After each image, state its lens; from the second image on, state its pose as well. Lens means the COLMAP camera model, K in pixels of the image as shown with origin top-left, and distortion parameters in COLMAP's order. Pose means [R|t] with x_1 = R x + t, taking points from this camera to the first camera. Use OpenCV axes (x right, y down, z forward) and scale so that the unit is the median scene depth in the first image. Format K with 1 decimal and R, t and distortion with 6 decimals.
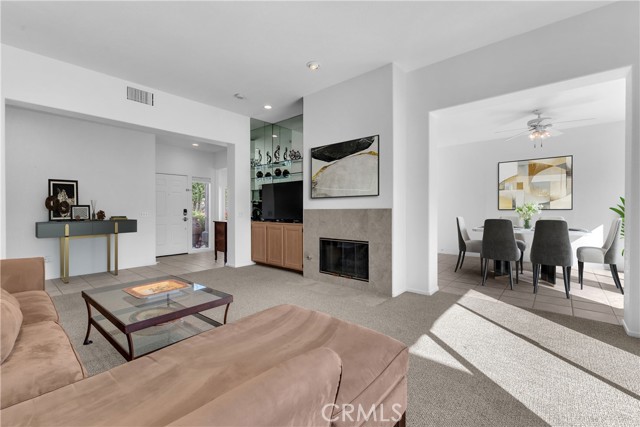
lens RADIAL K [[276.4, 0, 321.8], [0, 276.4, 210.5], [0, 0, 1]] dist [0.009425, -0.000035]
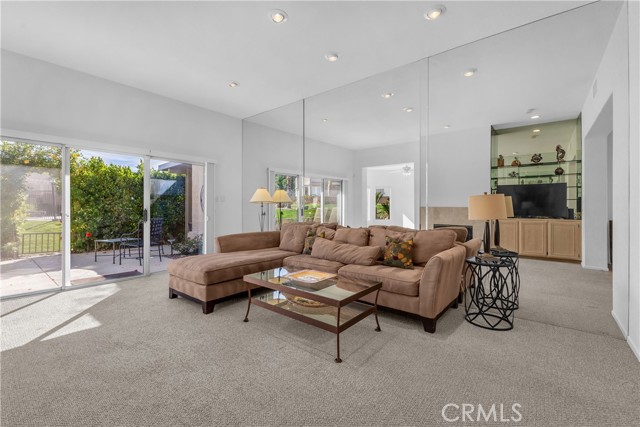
lens RADIAL K [[276.4, 0, 321.8], [0, 276.4, 210.5], [0, 0, 1]] dist [0.009425, -0.000035]
pose [[-0.999728, -0.000373, -0.023323, -0.298164], [-0.000615, 0.999946, 0.010374, -0.002645], [0.023318, 0.010385, -0.999674, 1.056036]]
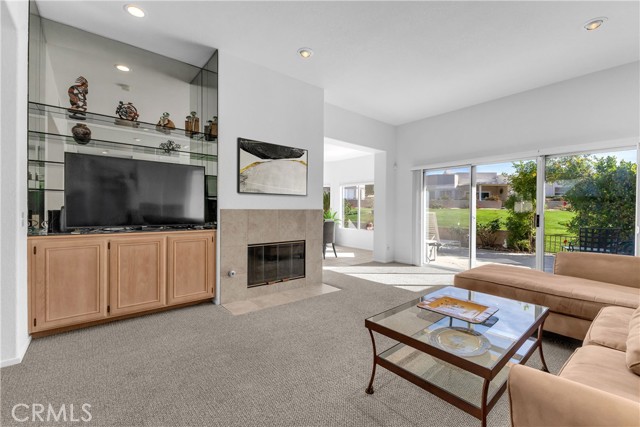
lens RADIAL K [[276.4, 0, 321.8], [0, 276.4, 210.5], [0, 0, 1]] dist [0.009425, -0.000035]
pose [[0.174372, 0.002980, 0.984675, -0.716576], [-0.004495, 0.999987, -0.002231, -0.000056], [-0.984670, -0.004037, 0.174383, 0.612463]]
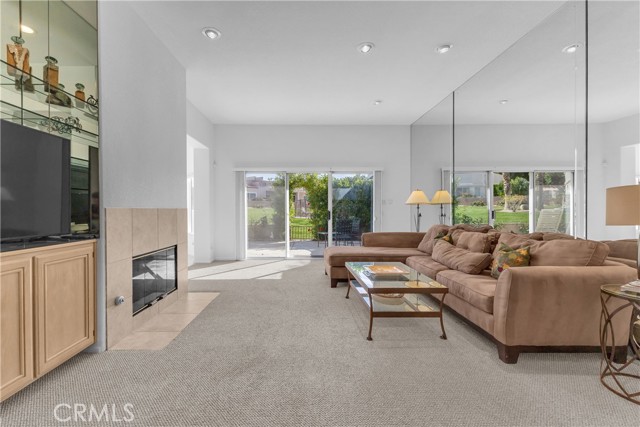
lens RADIAL K [[283.6, 0, 306.7], [0, 283.6, 213.5], [0, 0, 1]] dist [0.008647, -0.000332]
pose [[-0.658092, -0.007917, 0.752896, -0.657269], [0.002216, 0.999920, 0.012451, 0.000285], [-0.752934, 0.009863, -0.658022, 1.052884]]
